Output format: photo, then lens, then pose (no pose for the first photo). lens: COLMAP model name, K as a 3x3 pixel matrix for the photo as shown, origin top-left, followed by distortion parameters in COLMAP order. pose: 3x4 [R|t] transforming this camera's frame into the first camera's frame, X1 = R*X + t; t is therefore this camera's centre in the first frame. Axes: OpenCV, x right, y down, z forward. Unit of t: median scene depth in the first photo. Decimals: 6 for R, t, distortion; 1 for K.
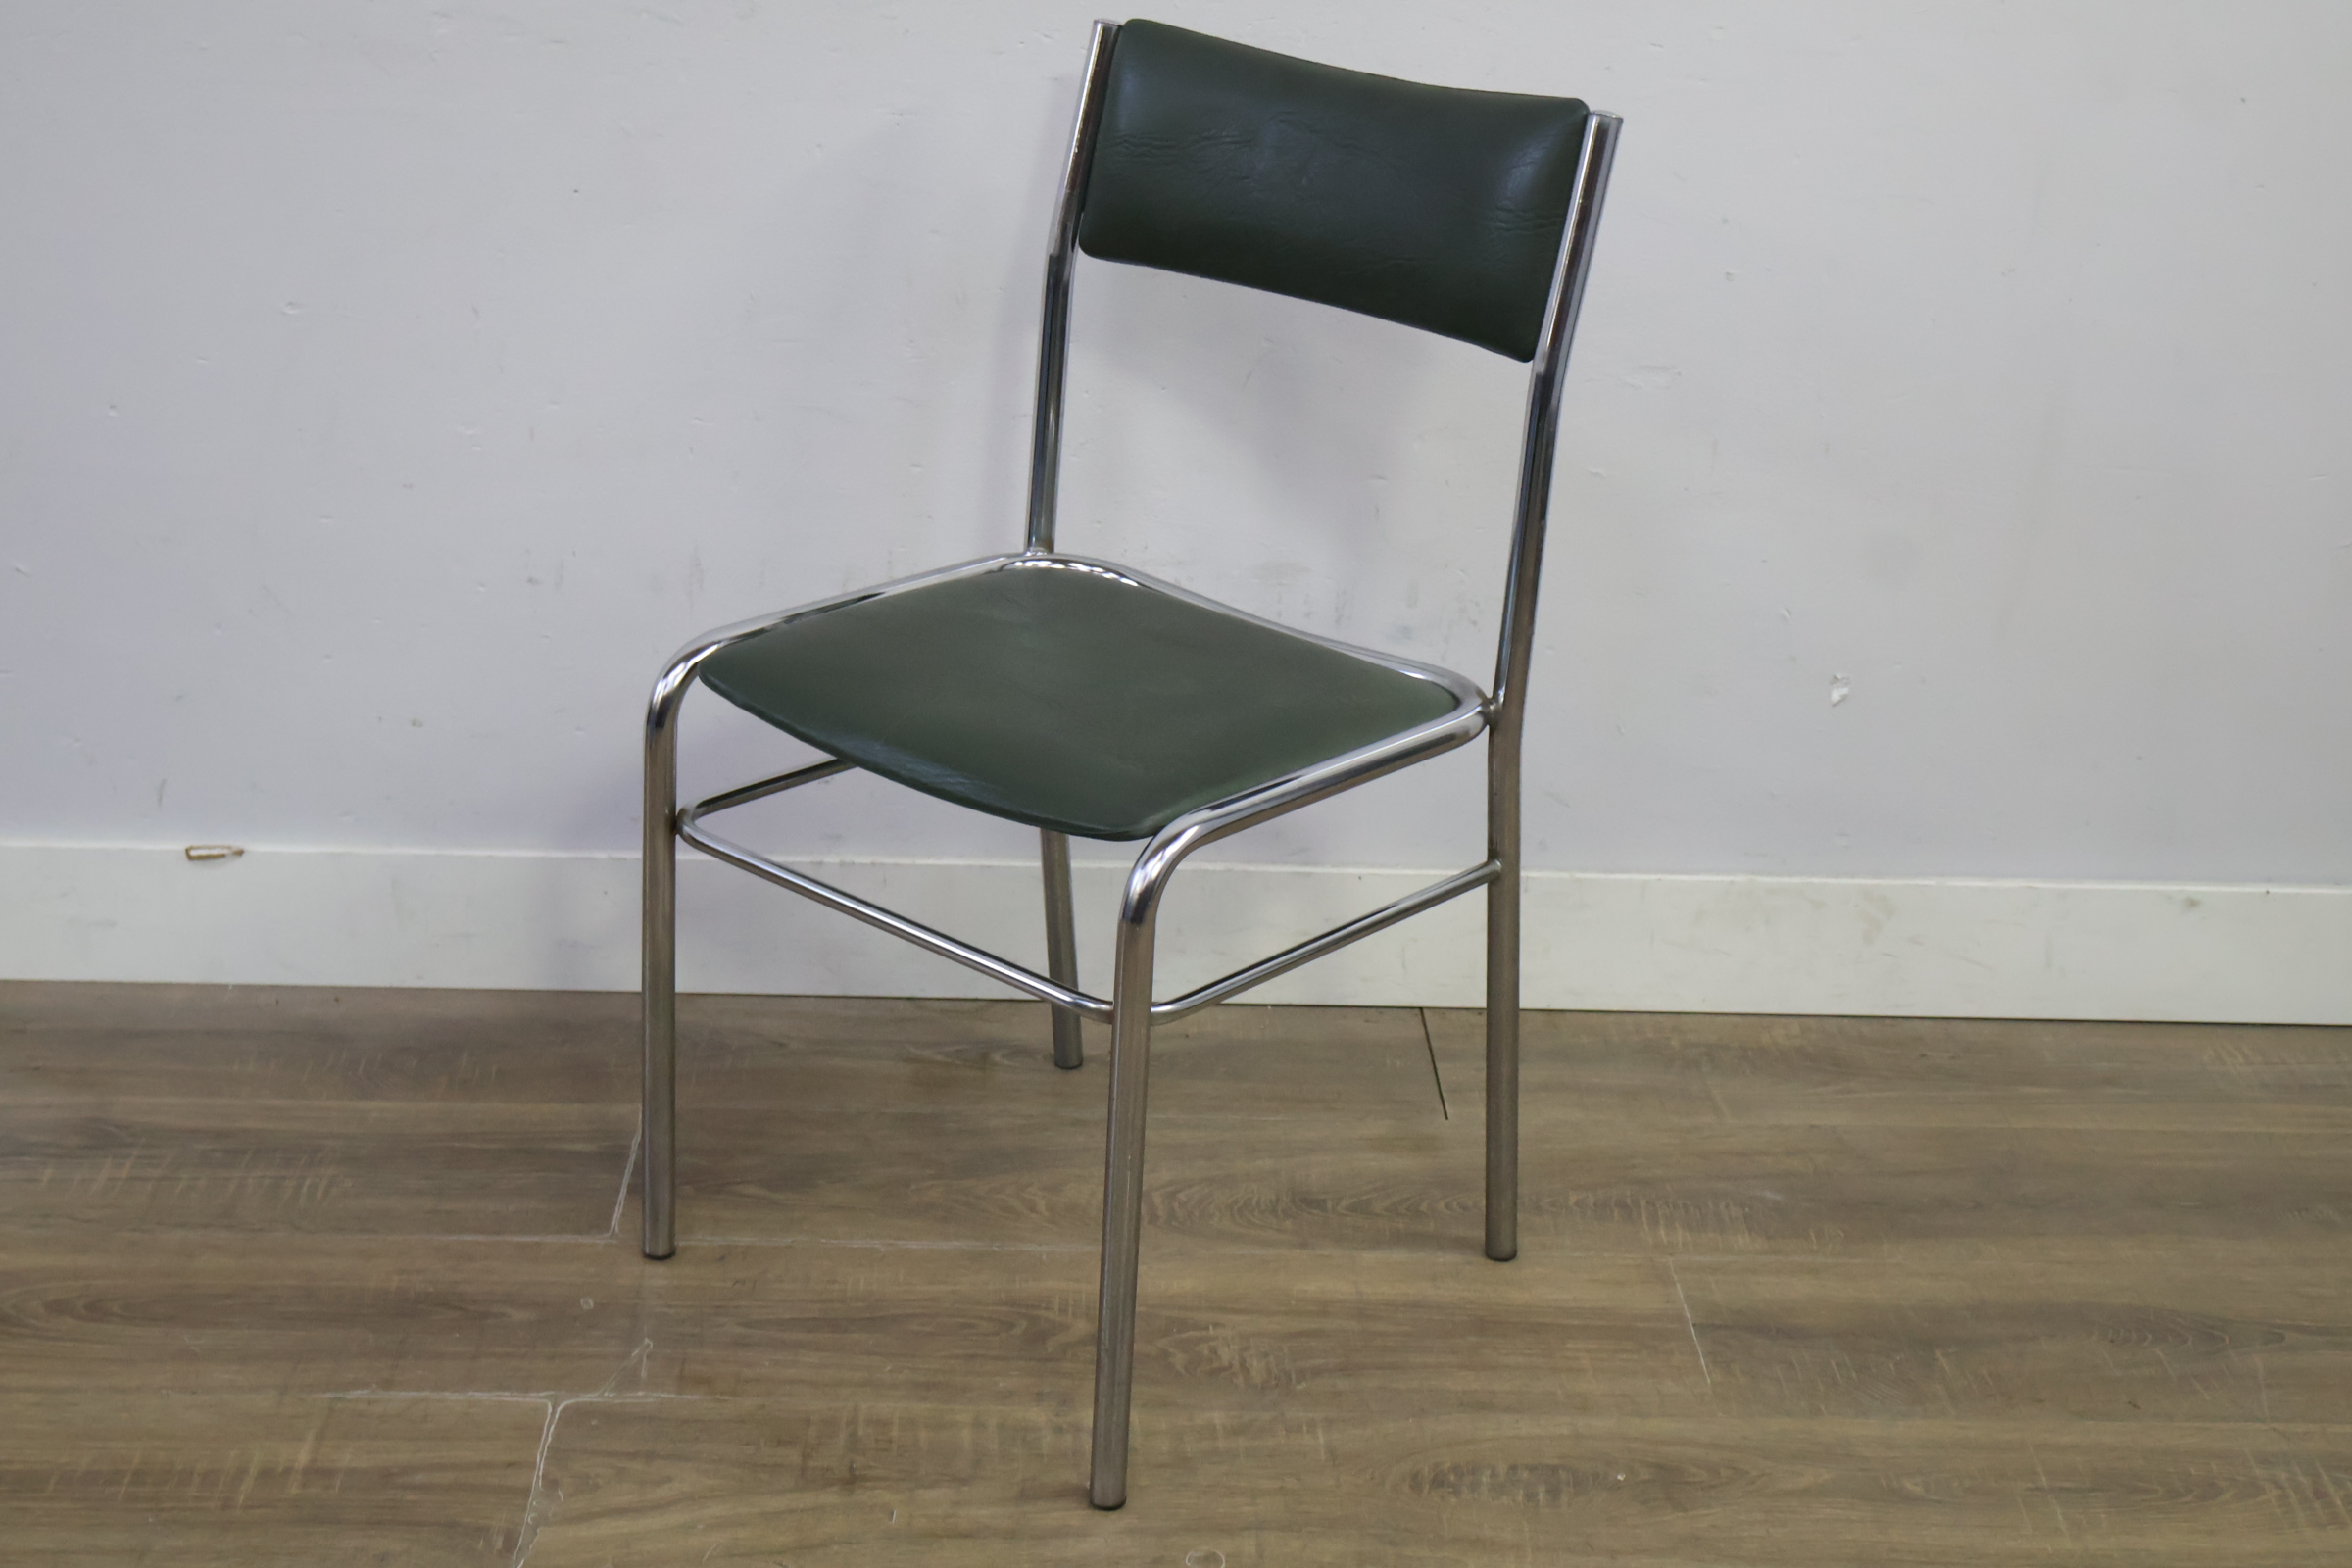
lens RADIAL K [[3403.5, 0, 1166.2], [0, 3403.5, 774.5], [0, 0, 1]] dist [0.014482, 0.000000]
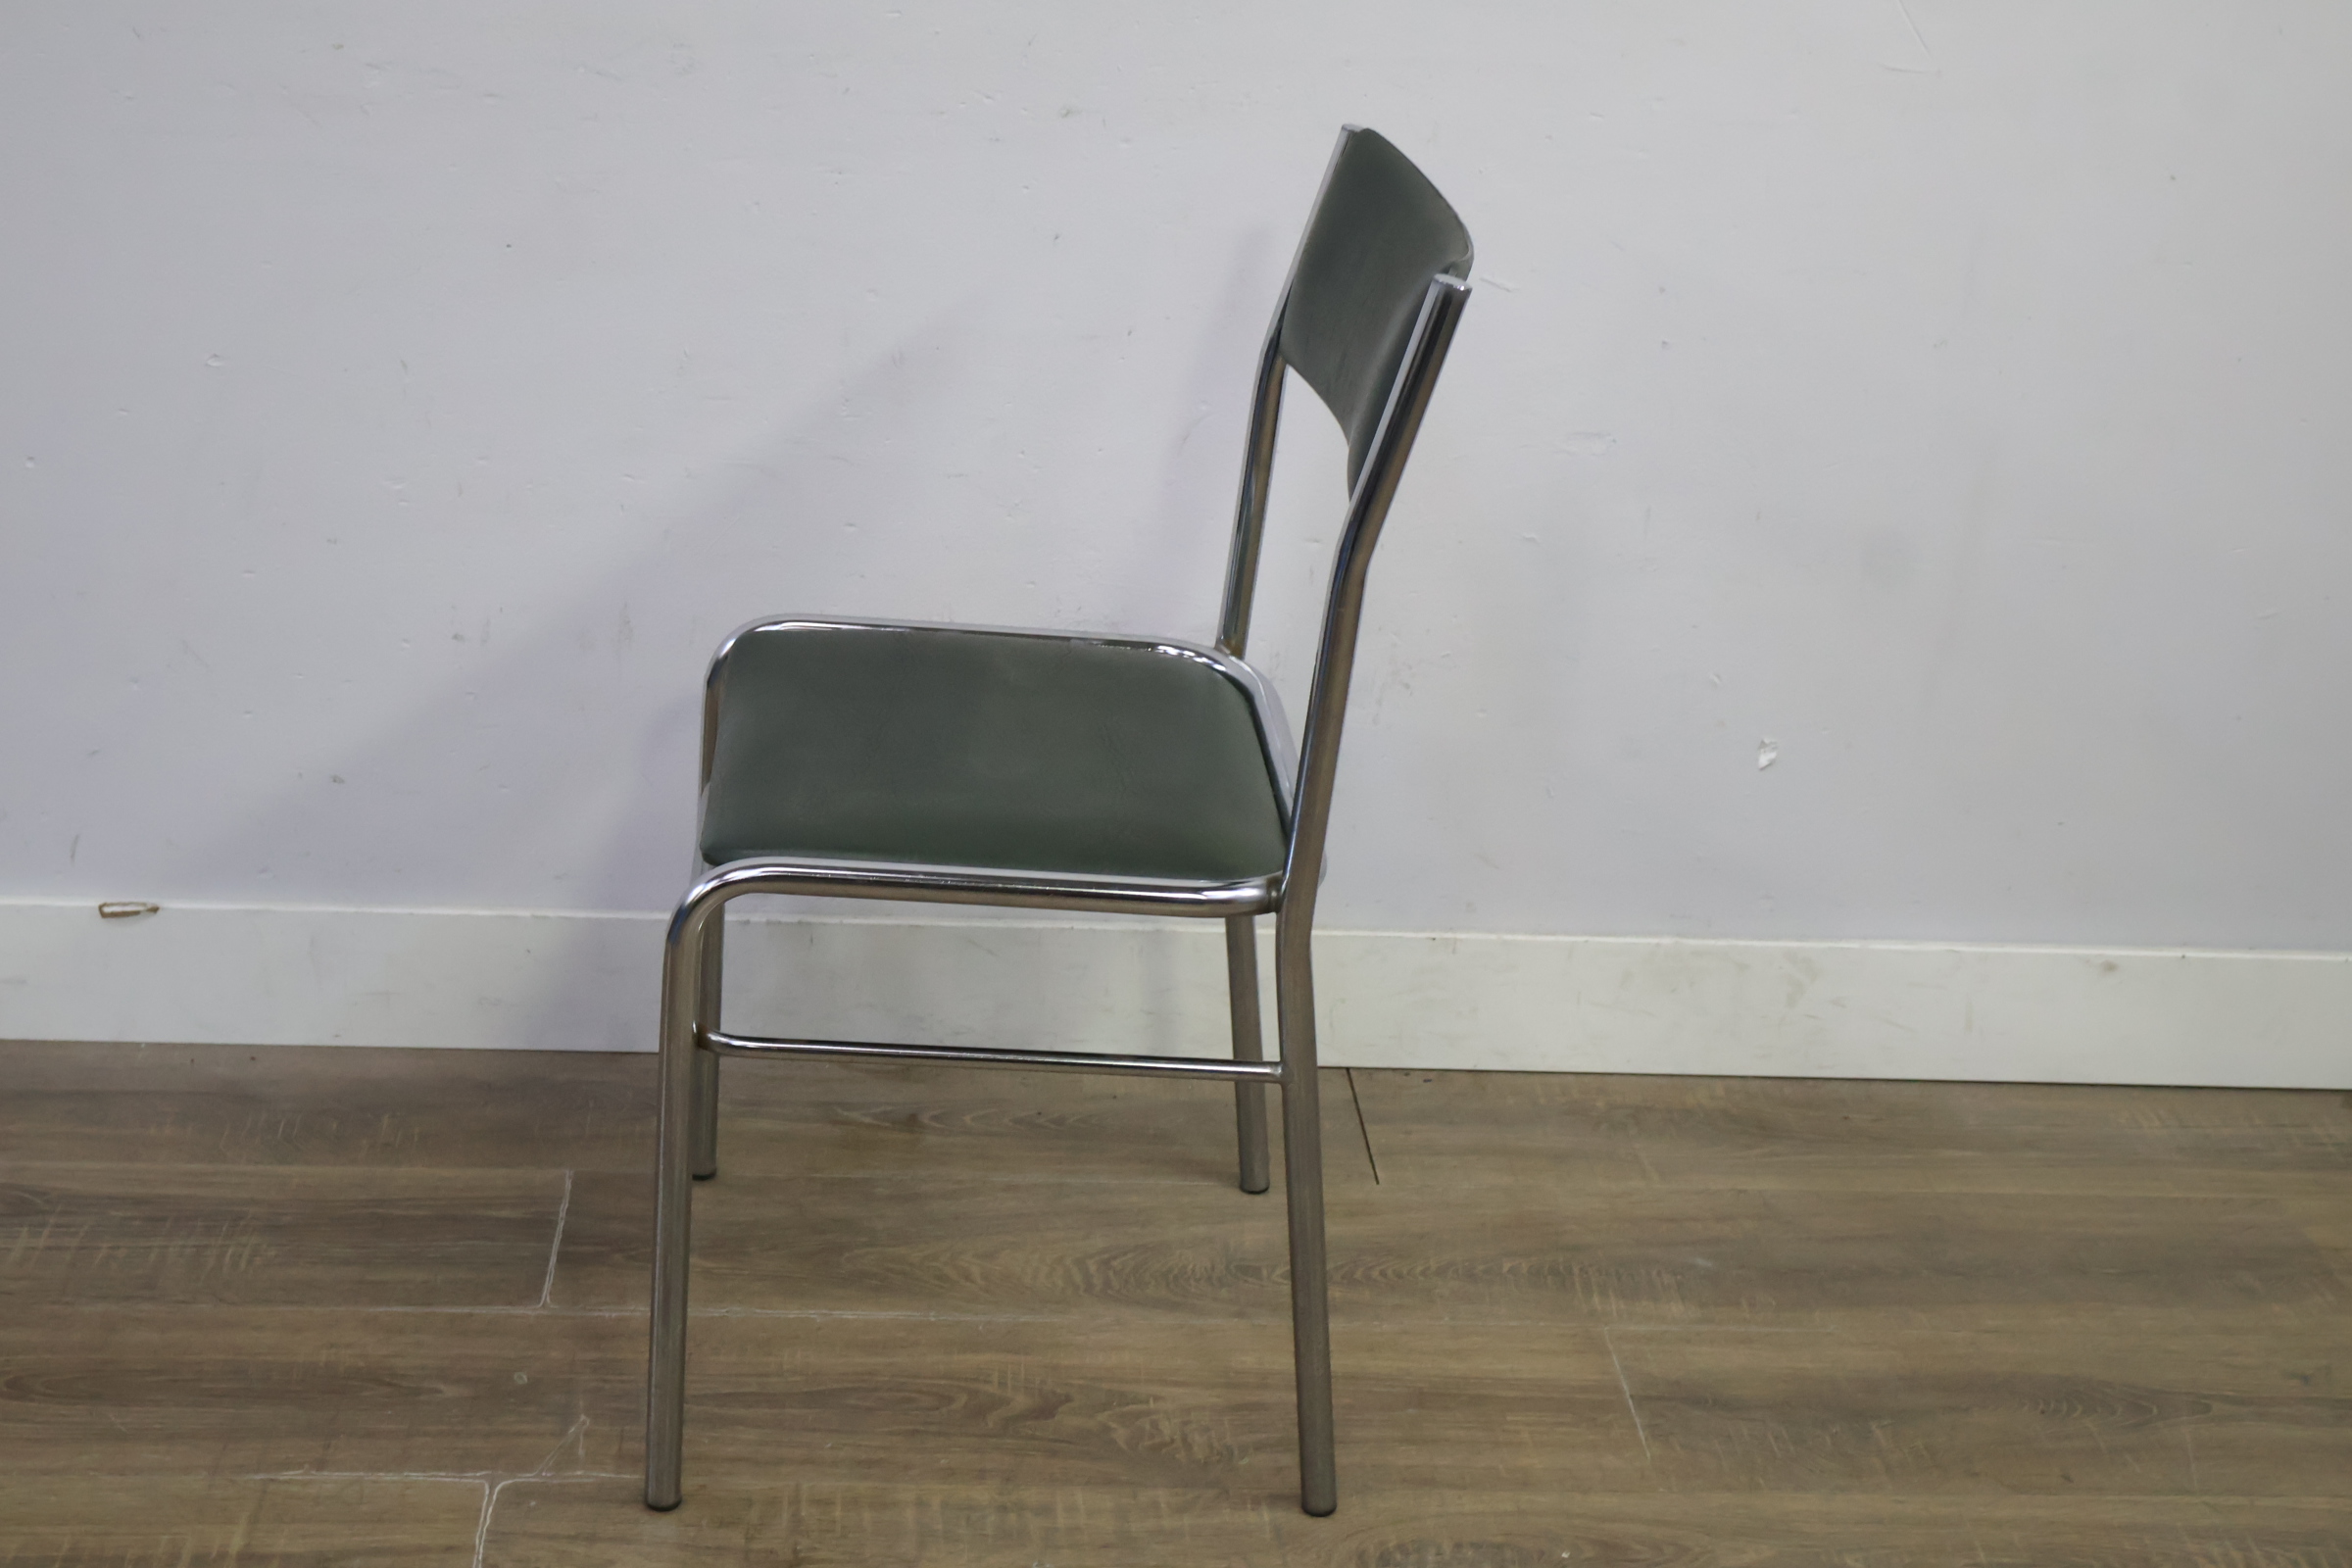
lens RADIAL K [[3403.5, 0, 1168.7], [0, 3403.5, 781.2], [0, 0, 1]] dist [0.014482, 0.000000]
pose [[0.998989, 0.006159, 0.044522, -0.027023], [-0.006307, 0.999975, 0.003172, -0.022067], [-0.044501, -0.003450, 0.999003, 0.004755]]
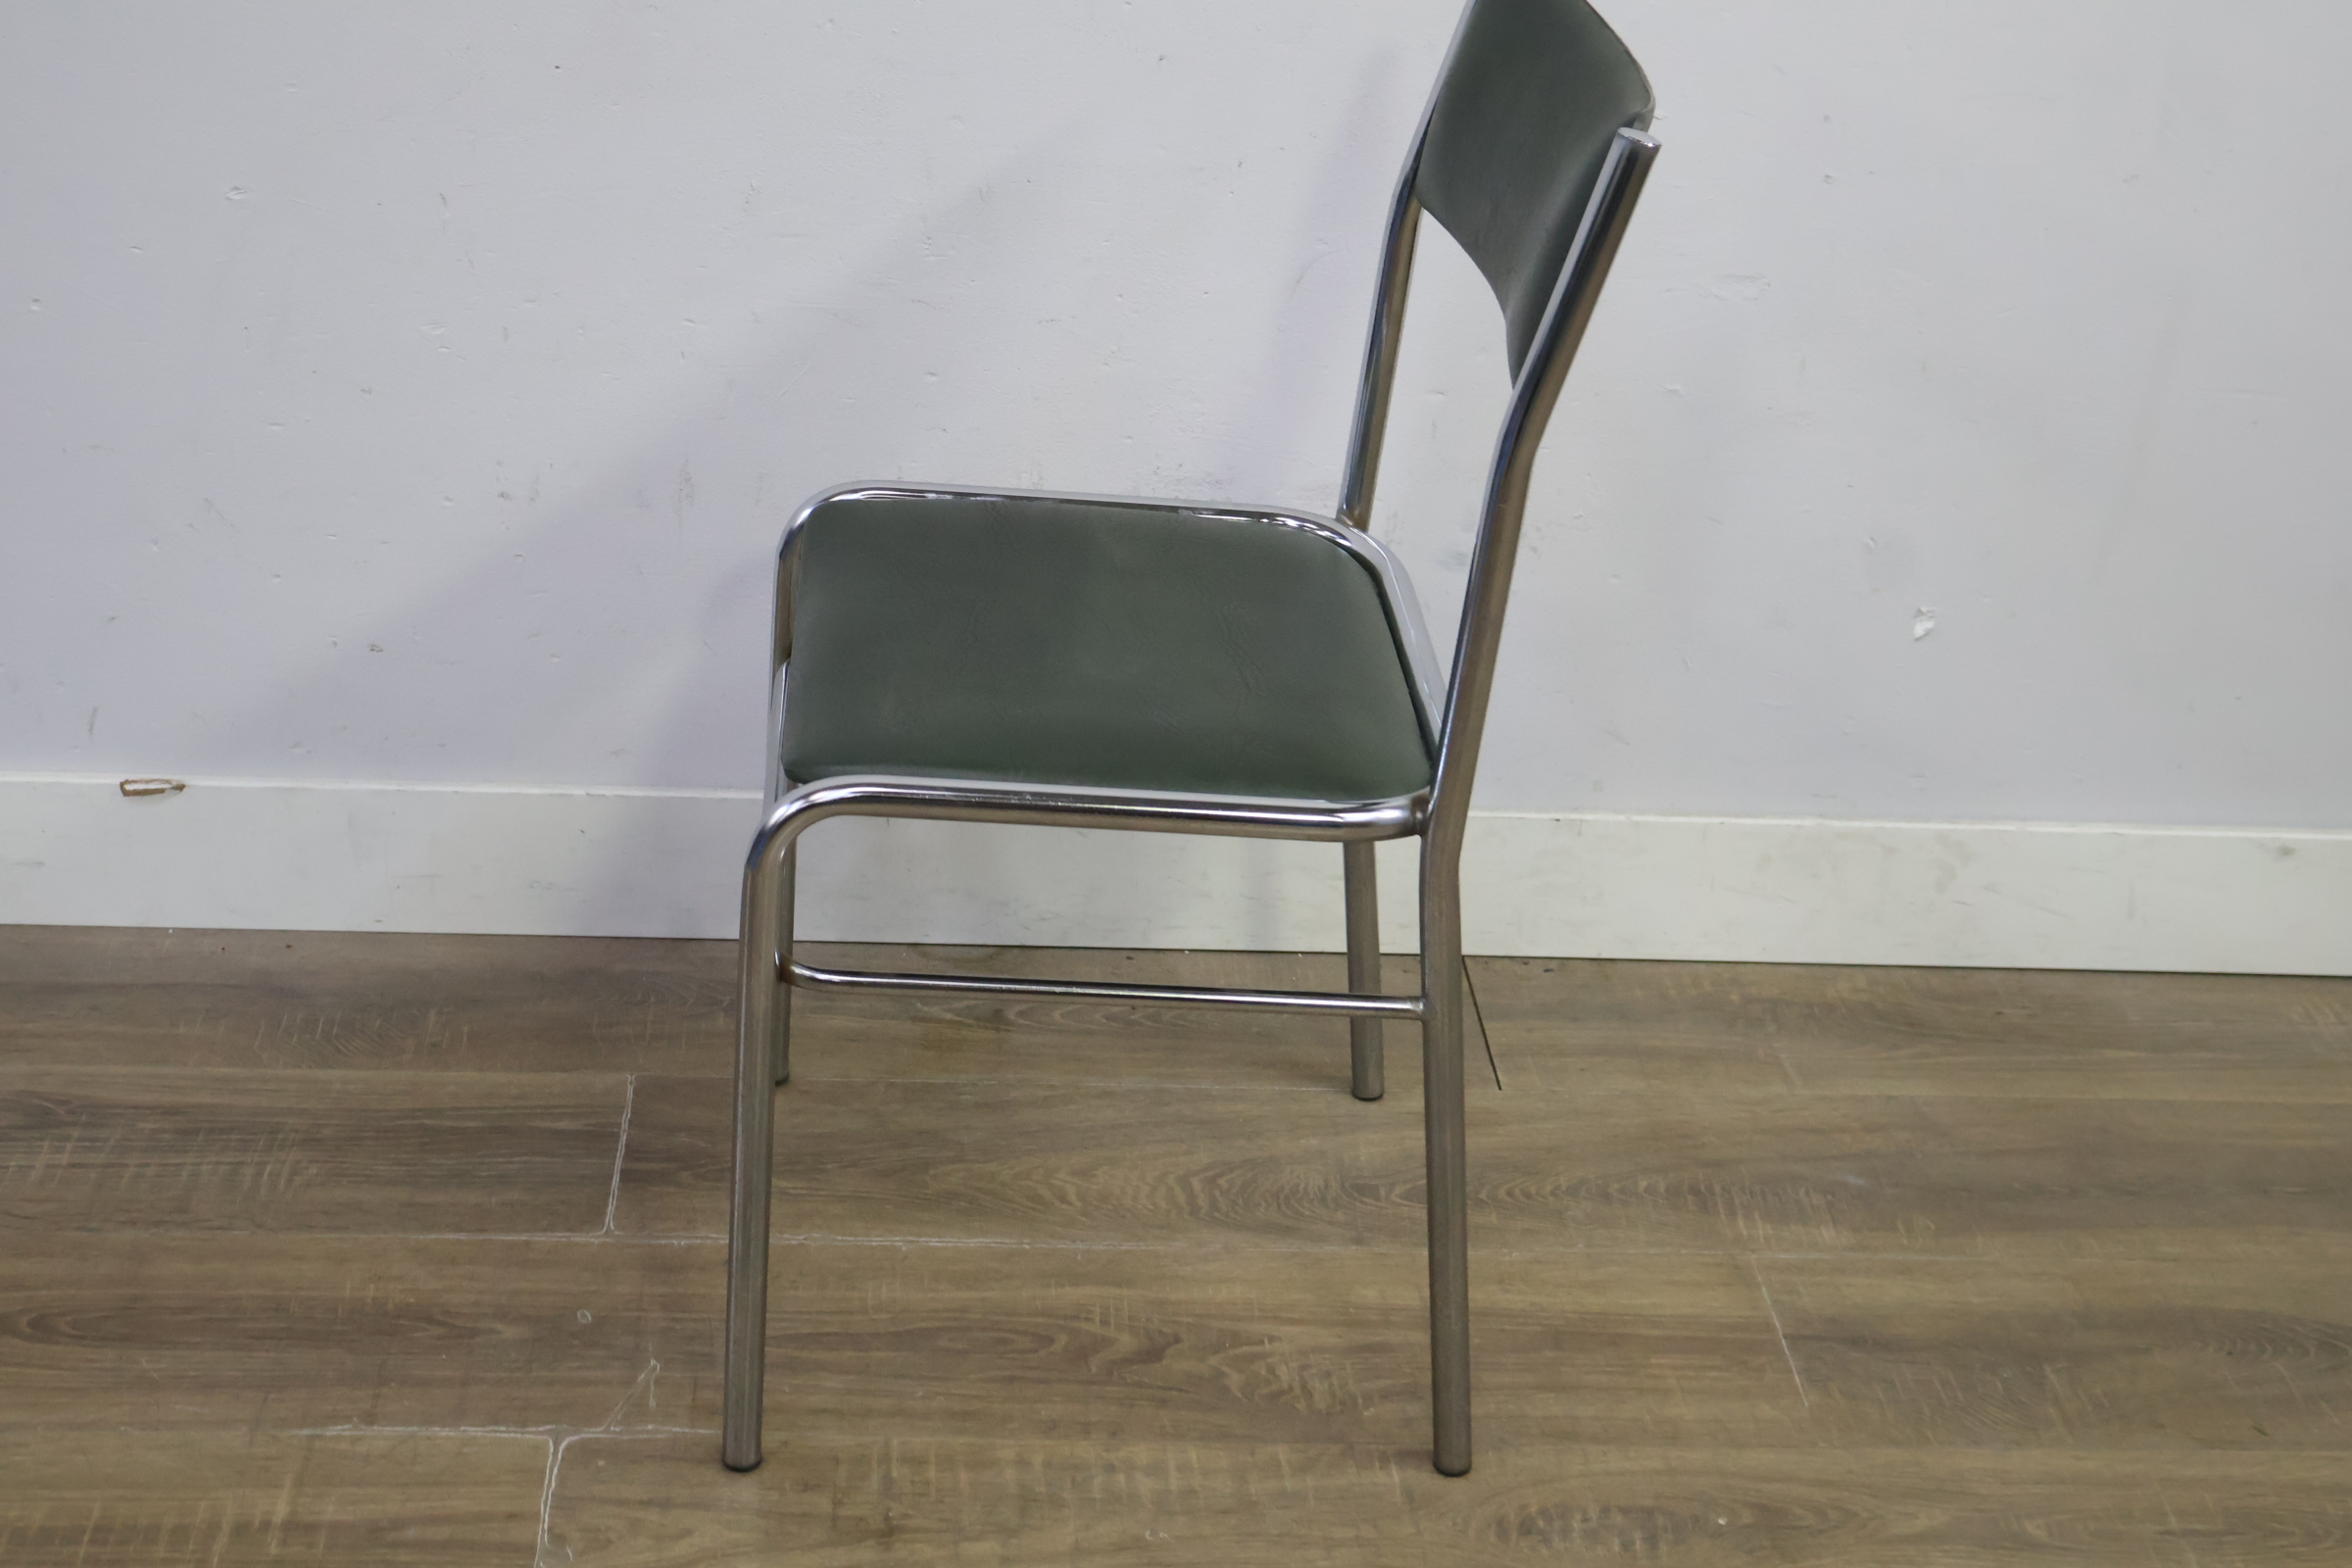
lens RADIAL K [[3403.5, 0, 1174.1], [0, 3403.5, 783.3], [0, 0, 1]] dist [0.014482, 0.000000]
pose [[0.999211, 0.006497, 0.039190, -0.048426], [-0.009376, 0.997233, 0.073741, -0.055335], [-0.038603, -0.074050, 0.996507, 0.094240]]
